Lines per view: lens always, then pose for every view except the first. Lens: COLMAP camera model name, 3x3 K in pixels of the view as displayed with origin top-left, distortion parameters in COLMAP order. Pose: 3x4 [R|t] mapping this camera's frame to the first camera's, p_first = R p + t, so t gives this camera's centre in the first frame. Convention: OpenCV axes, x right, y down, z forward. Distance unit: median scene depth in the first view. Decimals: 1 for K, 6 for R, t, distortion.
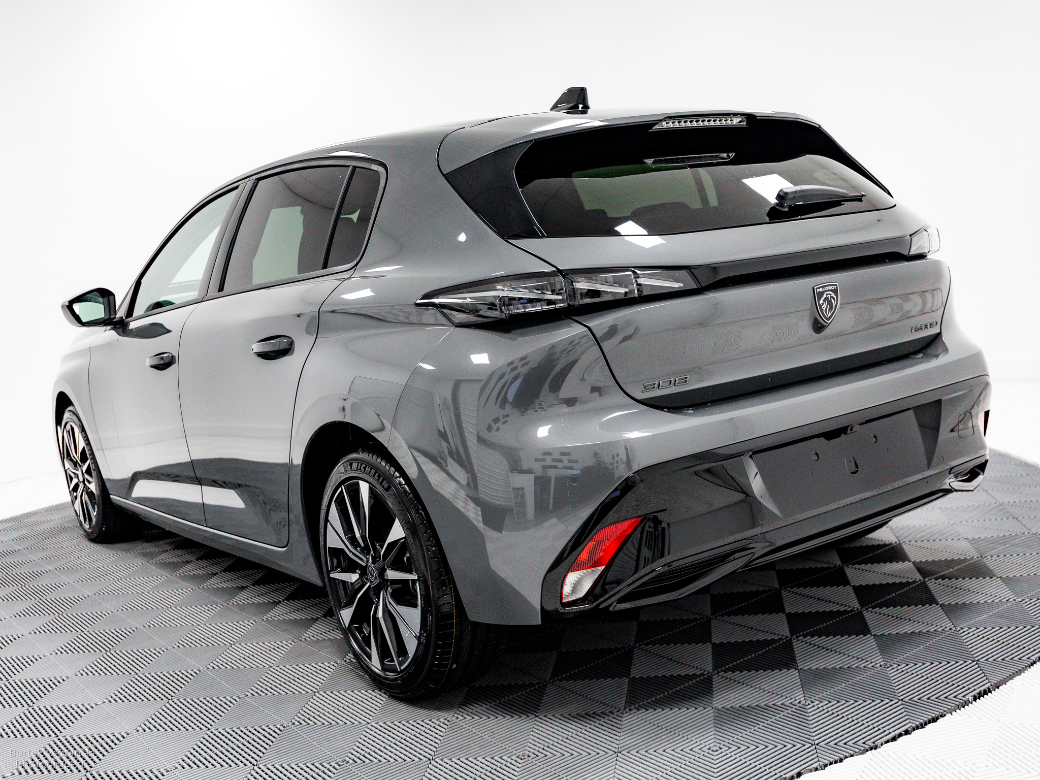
lens RADIAL K [[1097.5, 0, 518.5], [0, 1097.5, 394.4], [0, 0, 1]] dist [0.014571, 0.000000]
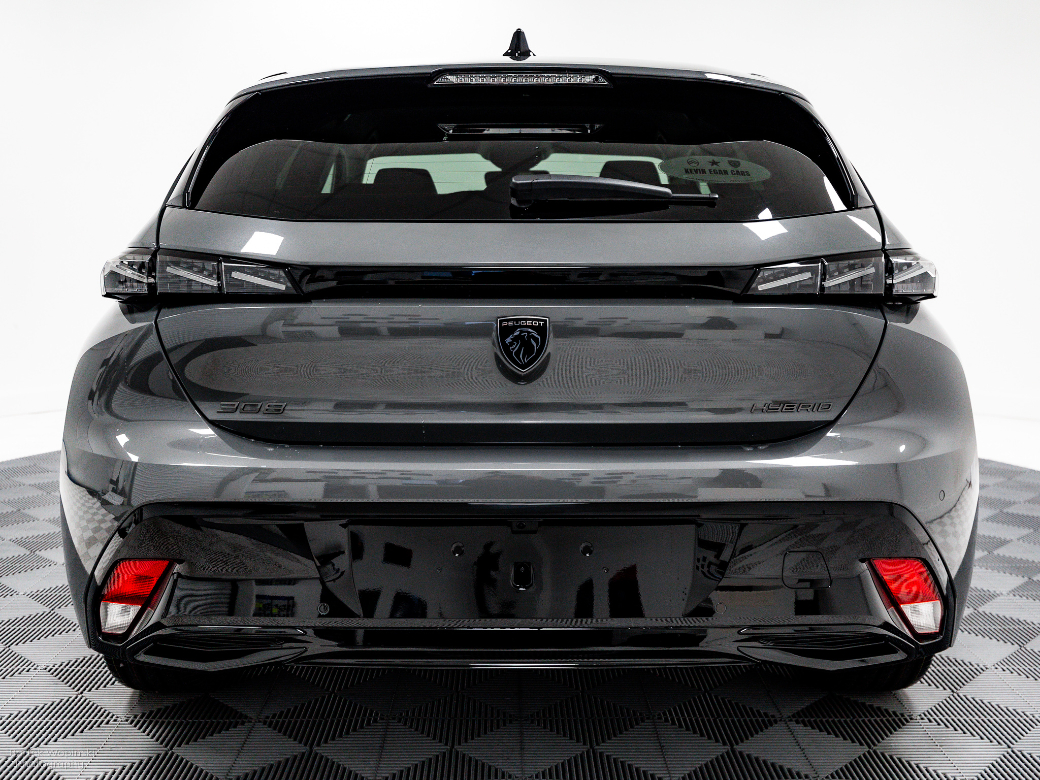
lens RADIAL K [[1097.5, 0, 519.9], [0, 1097.5, 385.8], [0, 0, 1]] dist [0.014571, 0.000000]
pose [[0.813872, 0.193576, -0.547850, 0.670484], [-0.170674, 0.980924, 0.093049, -0.122095], [0.555412, 0.017773, 0.831385, 0.416597]]
